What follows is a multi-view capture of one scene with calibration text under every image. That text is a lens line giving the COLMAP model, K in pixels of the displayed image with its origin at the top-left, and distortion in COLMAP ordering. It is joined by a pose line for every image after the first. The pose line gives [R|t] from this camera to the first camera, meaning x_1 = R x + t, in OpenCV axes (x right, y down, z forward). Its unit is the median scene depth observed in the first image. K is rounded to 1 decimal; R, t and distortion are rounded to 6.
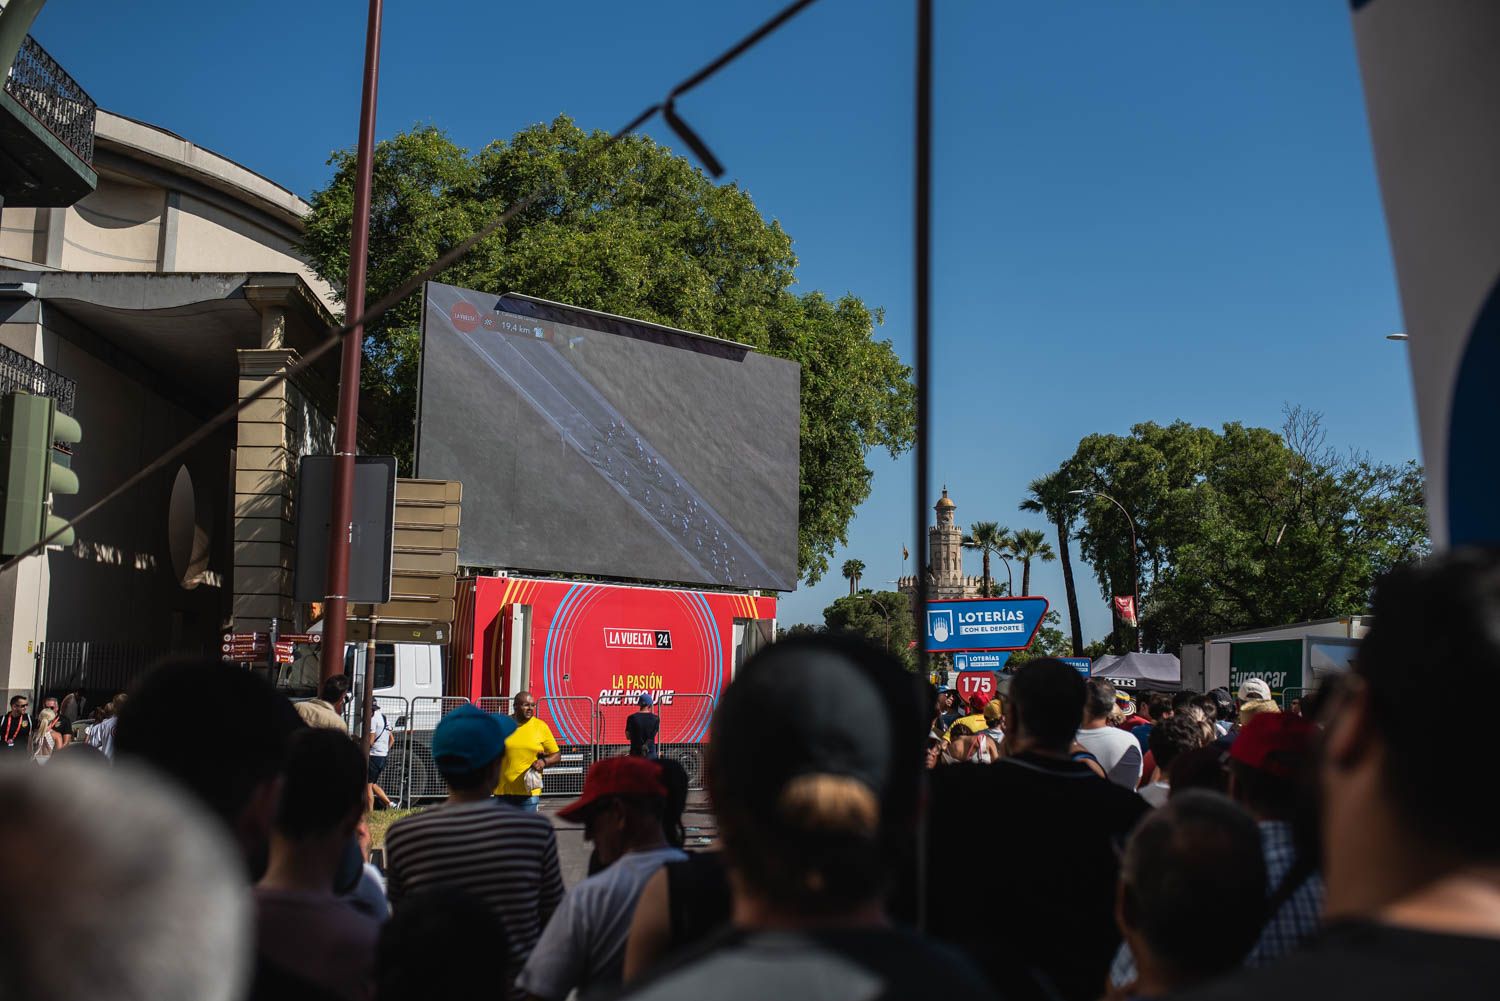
lens RADIAL K [[1510.5, 0, 750.0], [0, 1510.5, 500.5], [0, 0, 1]] dist [-0.046259, 0.000834]
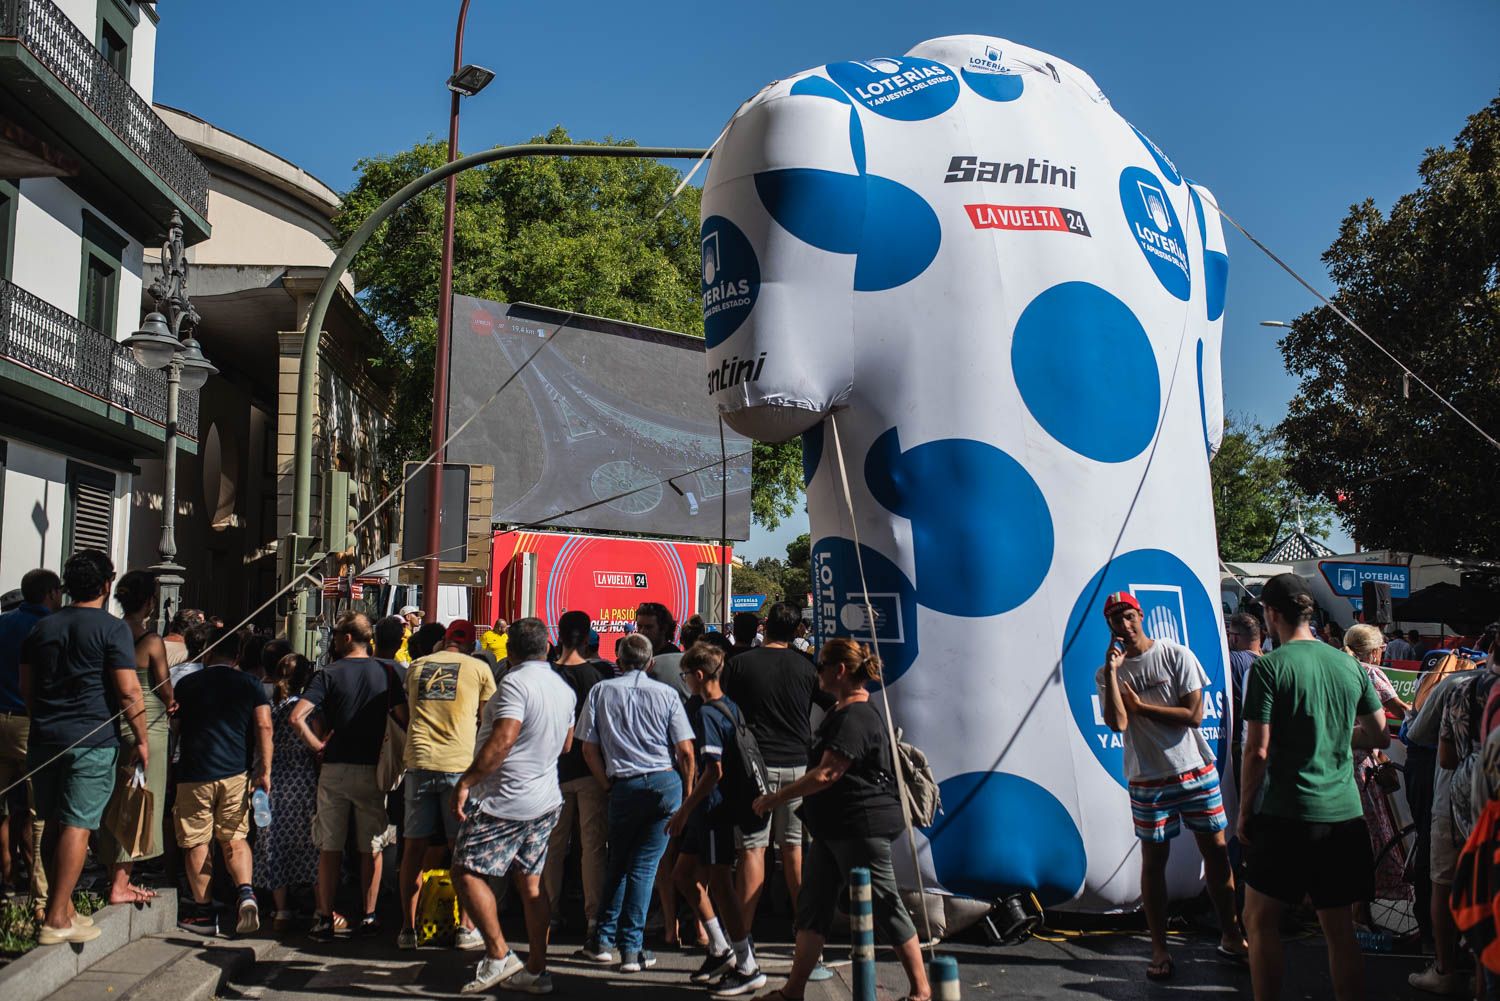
lens RADIAL K [[1510.5, 0, 750.0], [0, 1510.5, 500.5], [0, 0, 1]] dist [-0.046259, 0.000834]
pose [[0.999757, 0.006701, 0.021013, 0.004987], [-0.007632, 0.998979, 0.044531, -0.024027], [-0.020693, -0.044681, 0.998787, -0.195491]]
